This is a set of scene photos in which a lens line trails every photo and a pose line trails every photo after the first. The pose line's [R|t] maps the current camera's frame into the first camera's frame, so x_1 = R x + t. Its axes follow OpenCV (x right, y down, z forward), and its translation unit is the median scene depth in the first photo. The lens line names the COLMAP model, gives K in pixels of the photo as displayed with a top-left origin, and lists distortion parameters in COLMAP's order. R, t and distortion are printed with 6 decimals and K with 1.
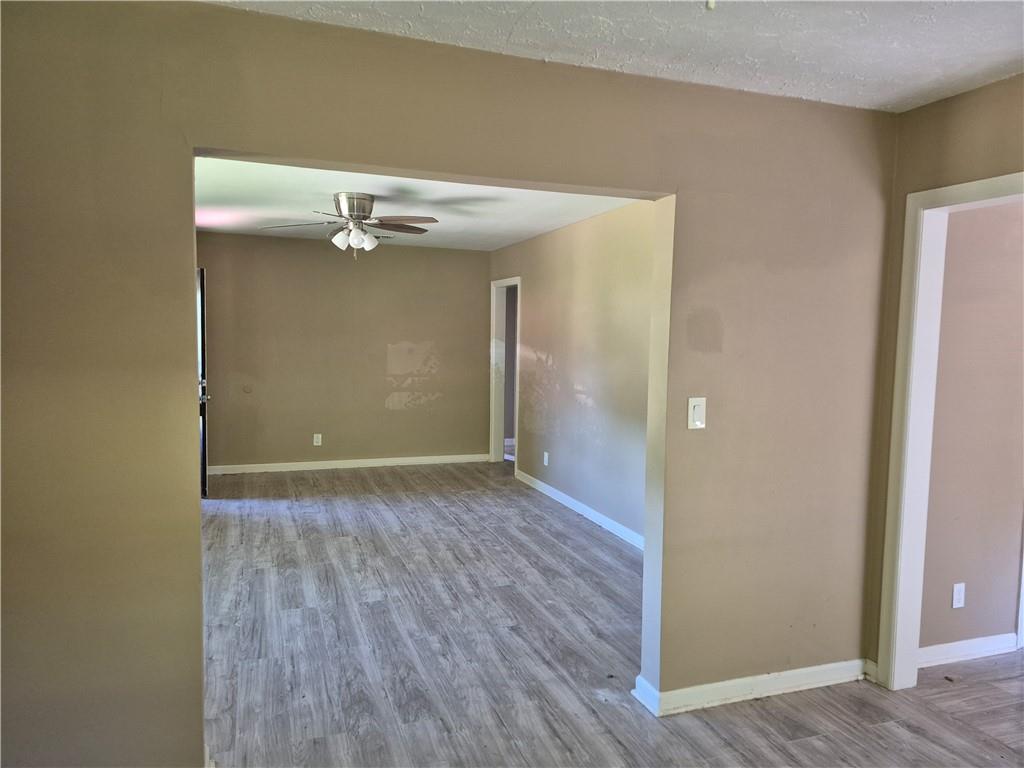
lens RADIAL K [[692.1, 0, 509.3], [0, 692.1, 389.8], [0, 0, 1]] dist [0.055331, -0.049733]
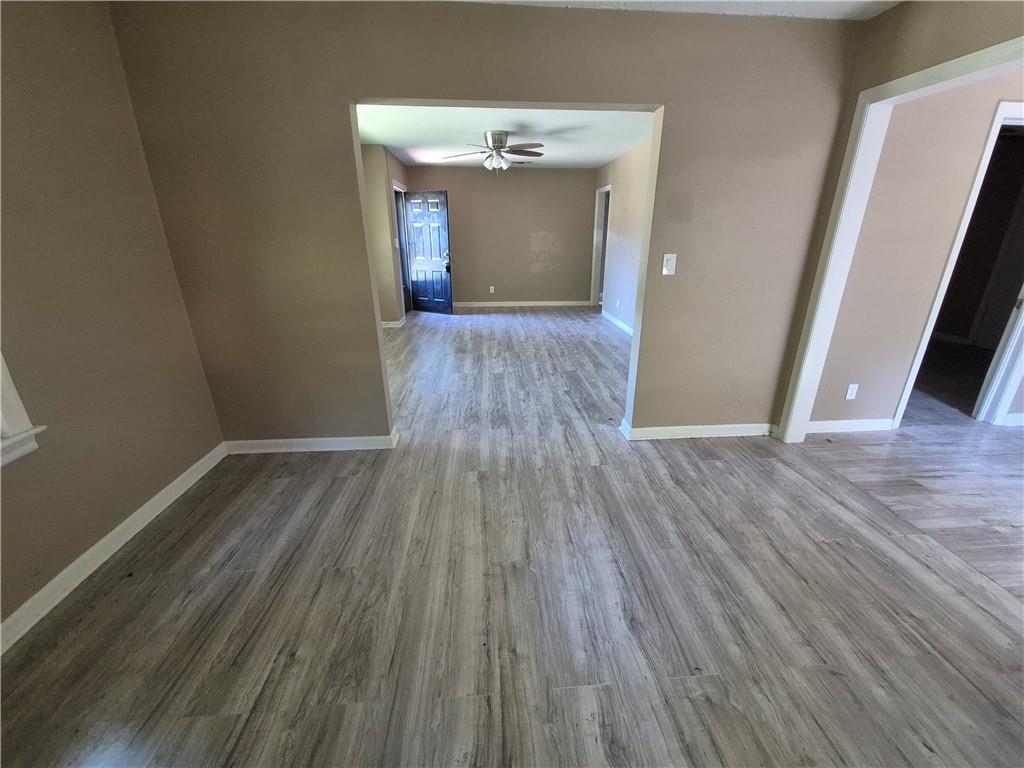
lens RADIAL K [[401.3, 0, 523.5], [0, 401.3, 370.7], [0, 0, 1]] dist [0.002896, -0.001903]
pose [[0.967023, 0.069243, -0.245095, 0.112572], [-0.006044, 0.968302, 0.249710, 0.024588], [0.254616, -0.239994, 0.936789, 0.011115]]
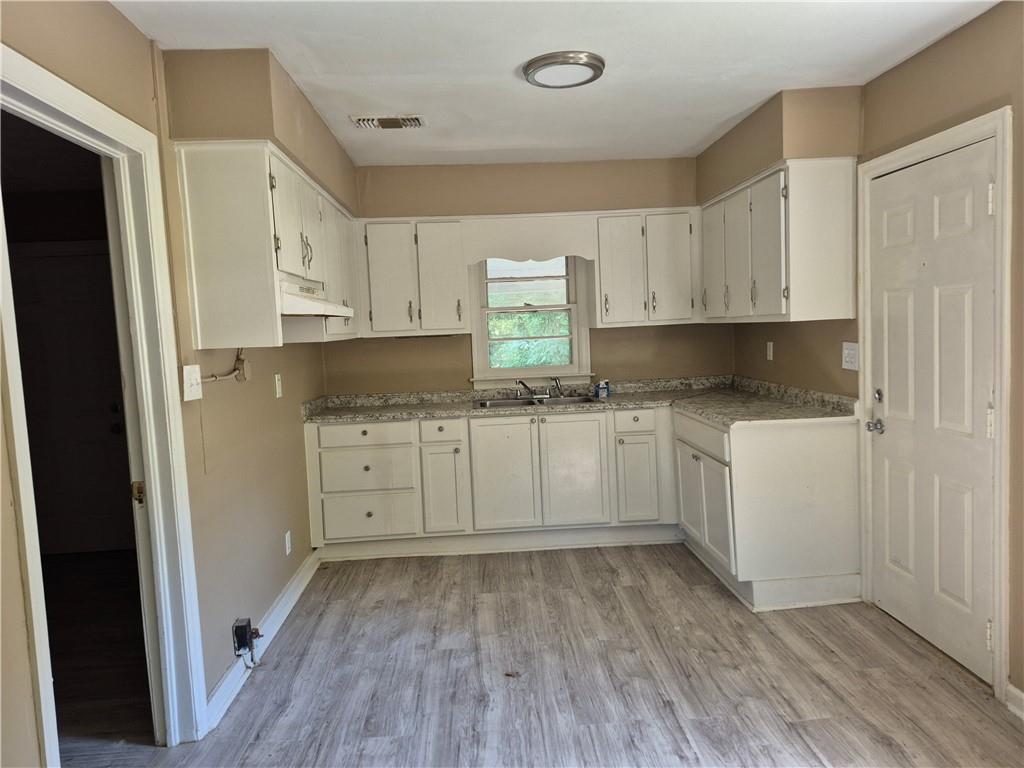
lens RADIAL K [[692.1, 0, 510.4], [0, 692.1, 379.0], [0, 0, 1]] dist [0.055331, -0.049733]
pose [[0.263688, -0.103094, 0.959083, 0.273023], [0.123028, 0.989747, 0.072565, -0.010699], [-0.956730, 0.098859, 0.273667, 0.386951]]
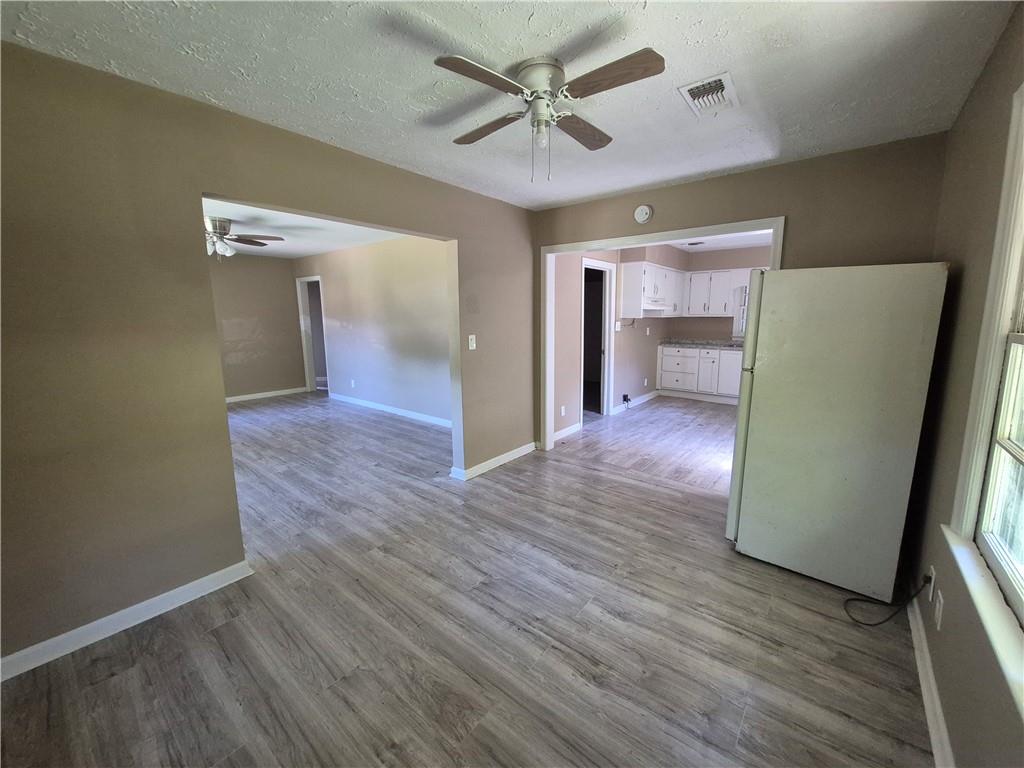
lens RADIAL K [[401.3, 0, 512.4], [0, 401.3, 373.6], [0, 0, 1]] dist [0.002896, -0.001903]
pose [[0.852958, -0.097309, 0.512829, -0.163100], [0.061485, 0.994360, 0.086415, 0.017251], [-0.518345, -0.042177, 0.854131, -0.085732]]
